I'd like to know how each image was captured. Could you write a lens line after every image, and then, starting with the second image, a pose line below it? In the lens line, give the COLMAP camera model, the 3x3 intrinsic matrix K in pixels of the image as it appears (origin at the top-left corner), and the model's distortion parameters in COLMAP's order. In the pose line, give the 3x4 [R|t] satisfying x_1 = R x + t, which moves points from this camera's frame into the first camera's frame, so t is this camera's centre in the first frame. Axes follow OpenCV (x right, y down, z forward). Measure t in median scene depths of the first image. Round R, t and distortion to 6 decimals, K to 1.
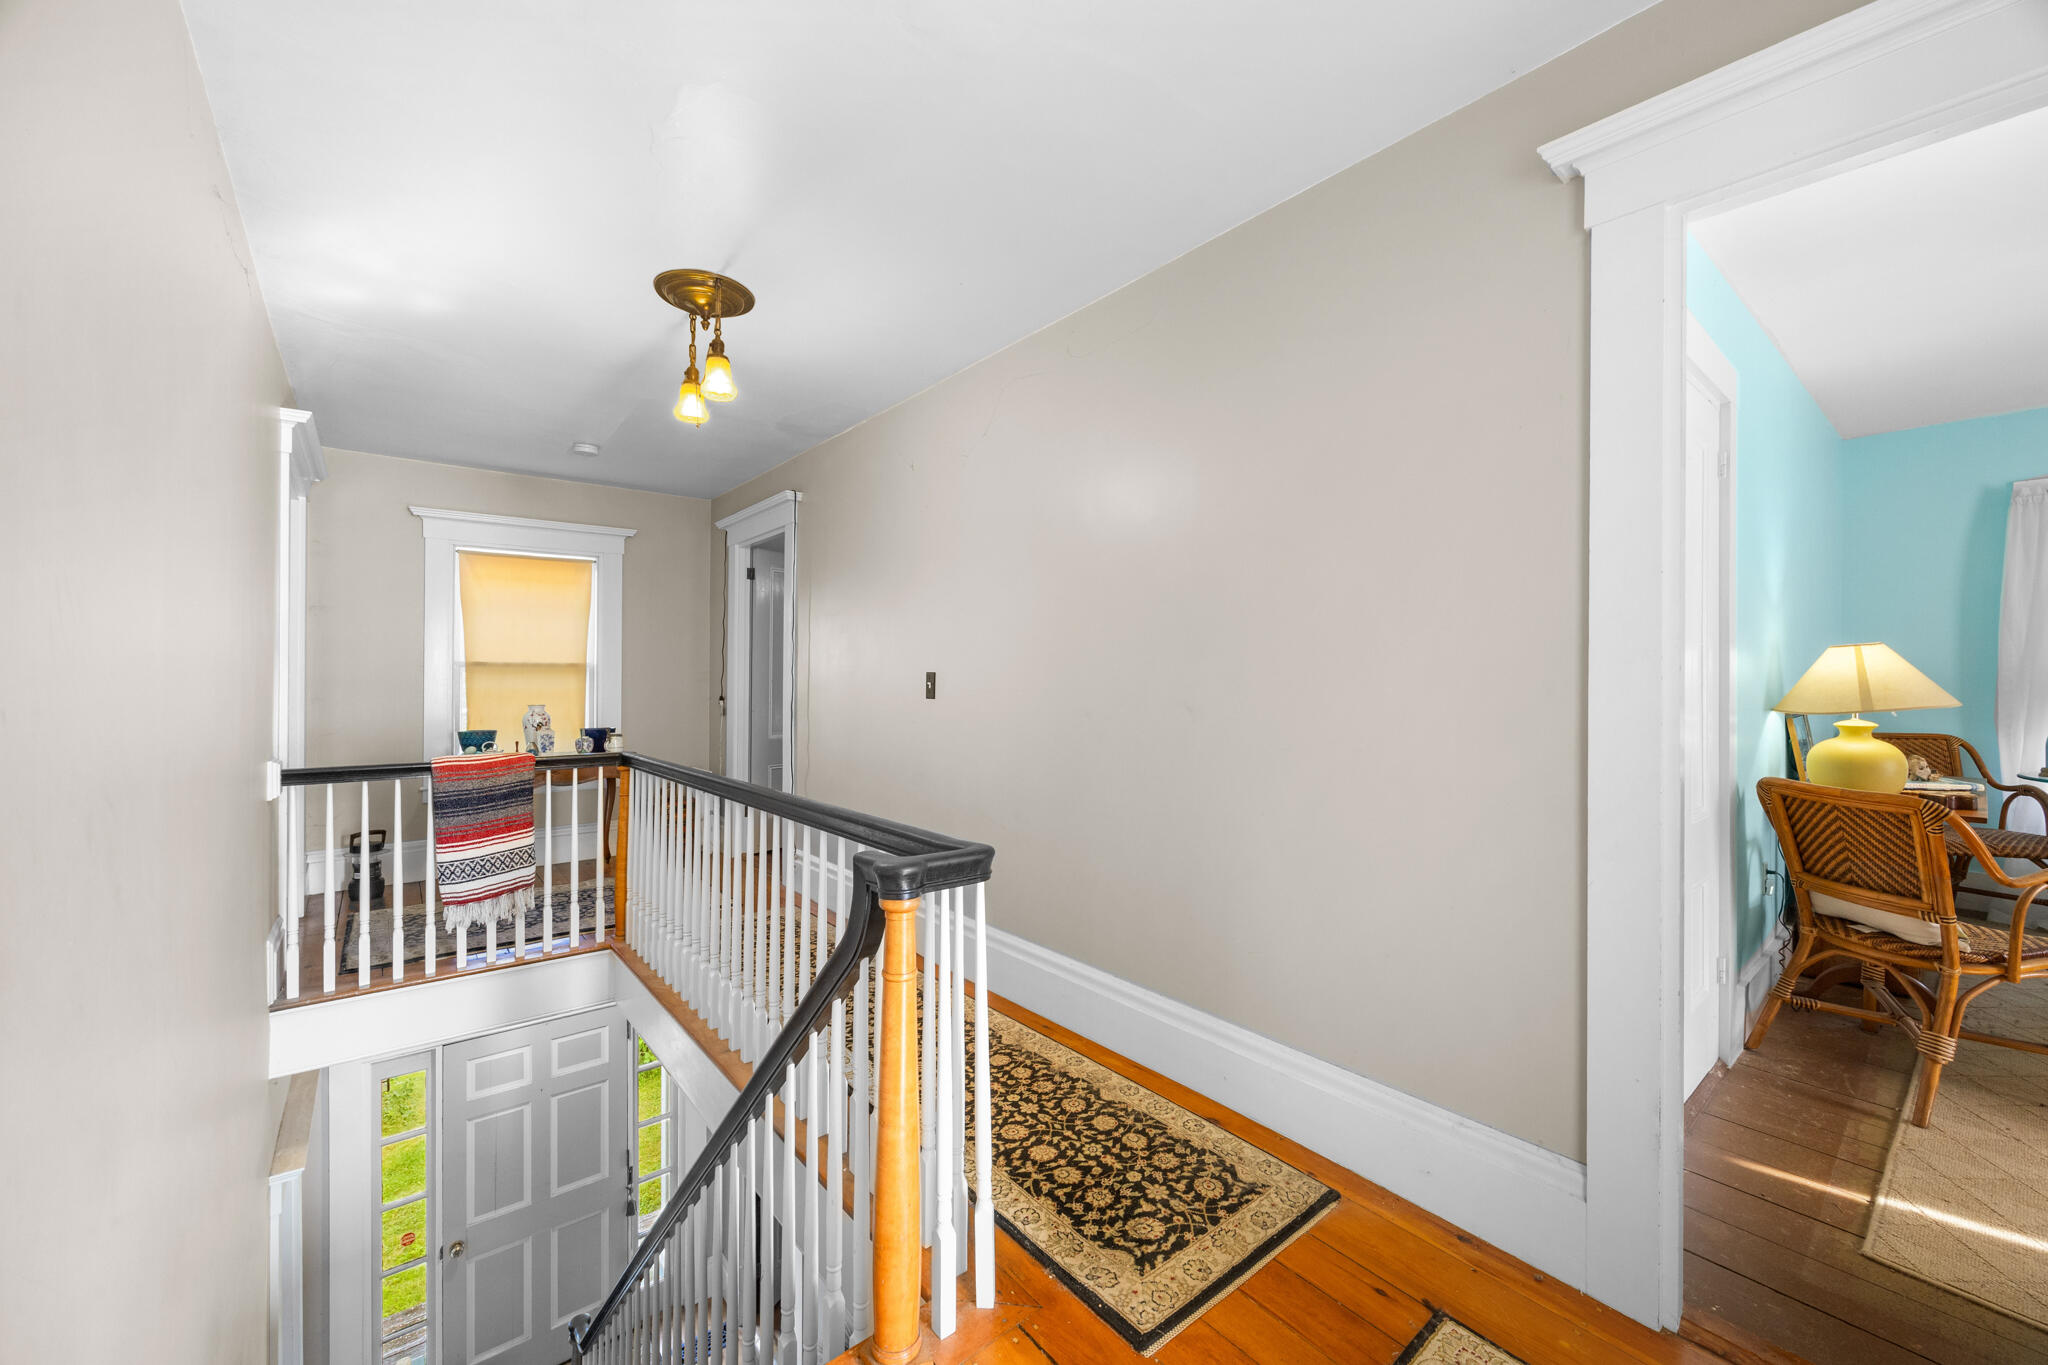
lens RADIAL K [[798.9, 0, 1024.0], [0, 798.9, 682.5], [0, 0, 1]] dist [-0.000108, 0.000077]
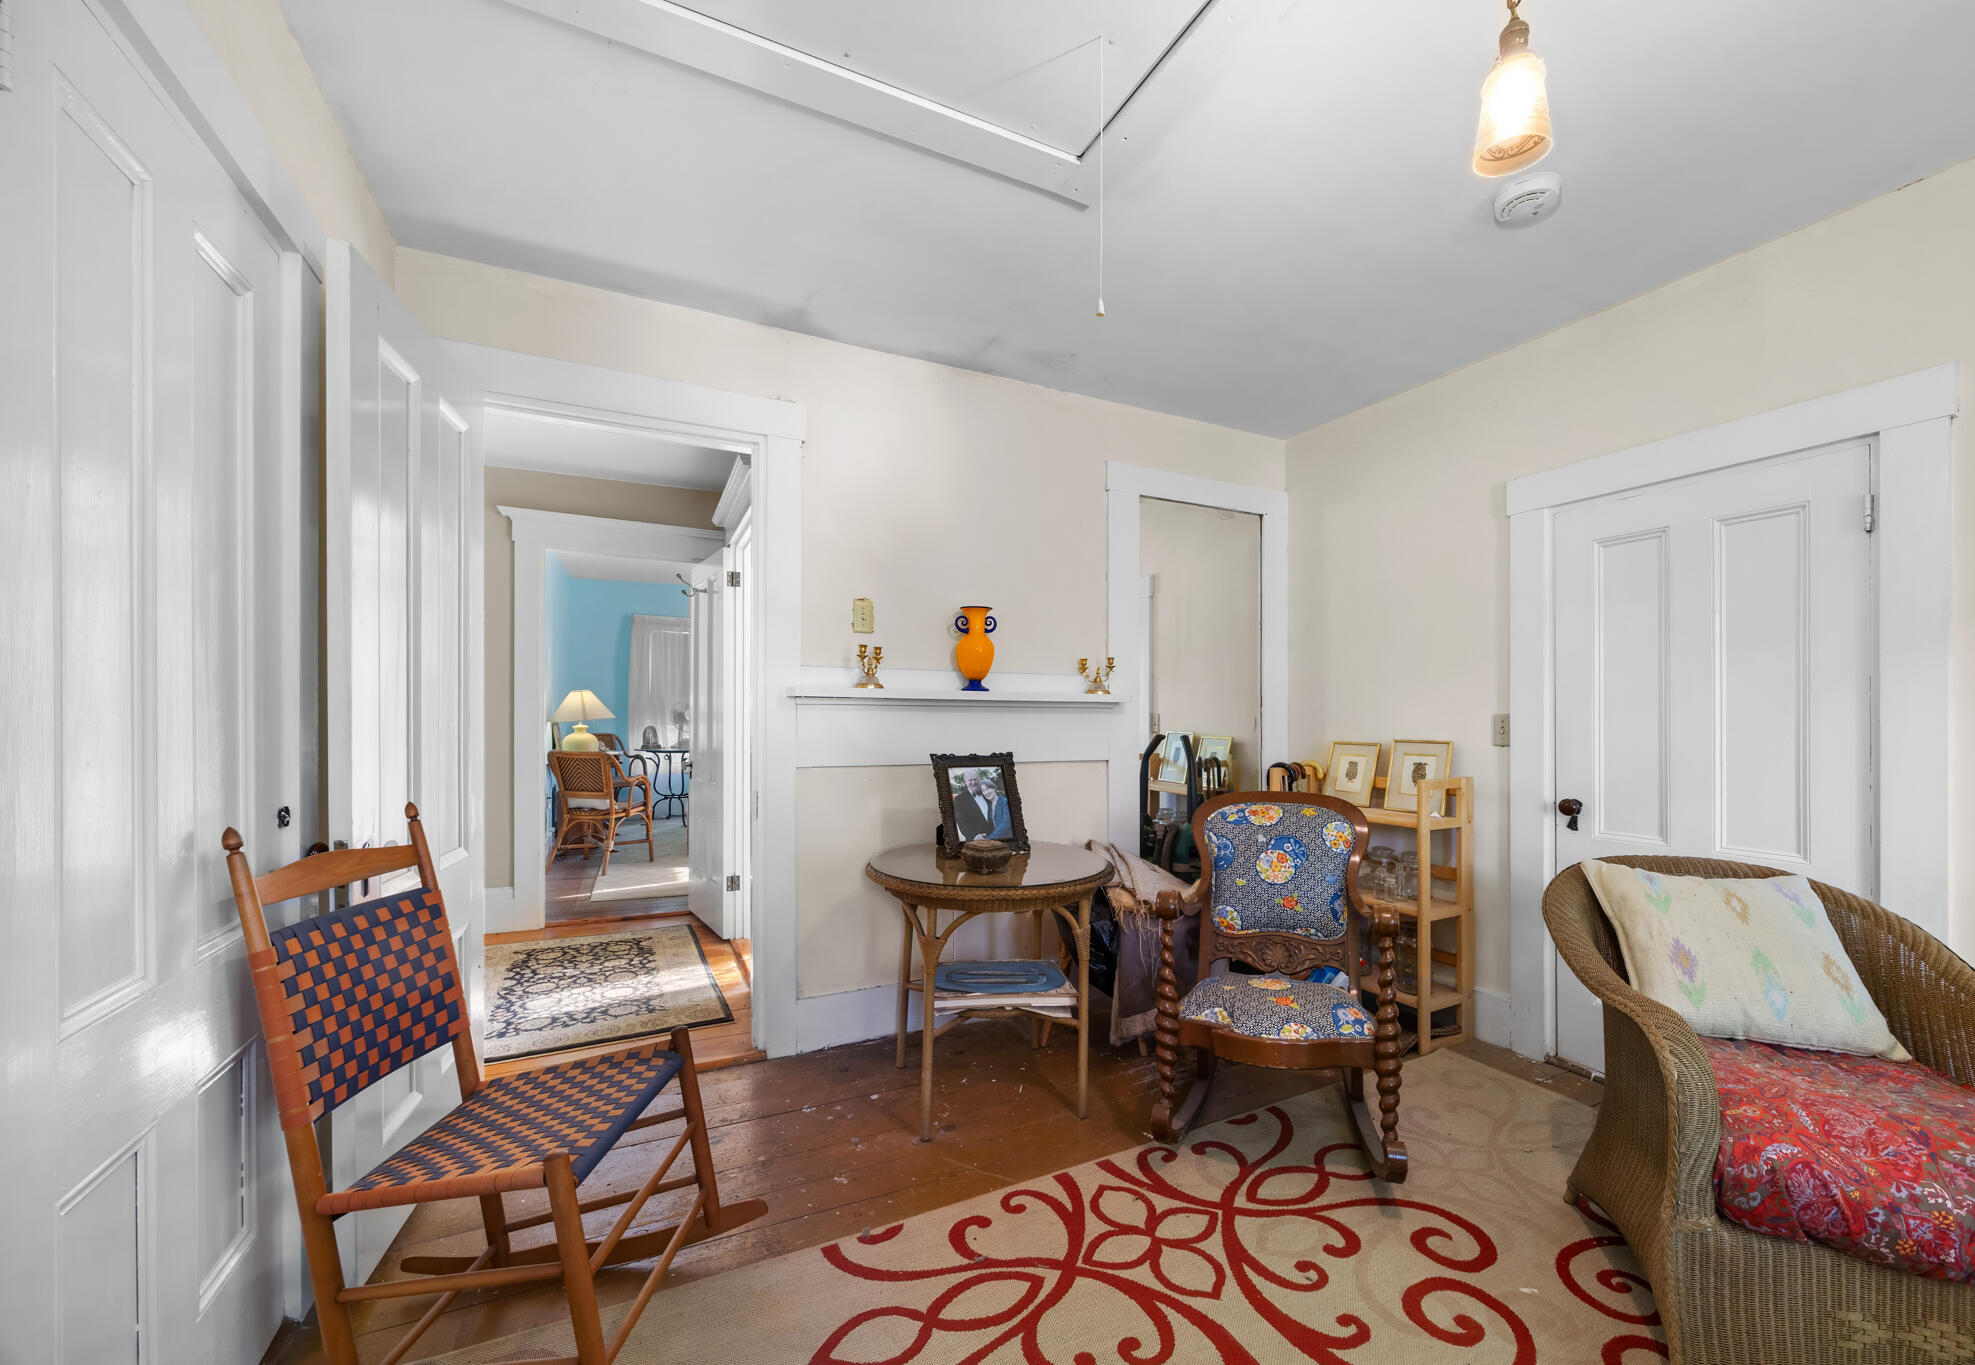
lens RADIAL K [[800.8, 0, 1045.7], [0, 800.8, 703.8], [0, 0, 1]] dist [-0.001355, -0.000071]
pose [[0.212418, 0.000744, 0.977179, -0.827726], [0.001825, 0.999998, -0.001158, -0.006343], [-0.977177, 0.002029, 0.212417, -0.711141]]
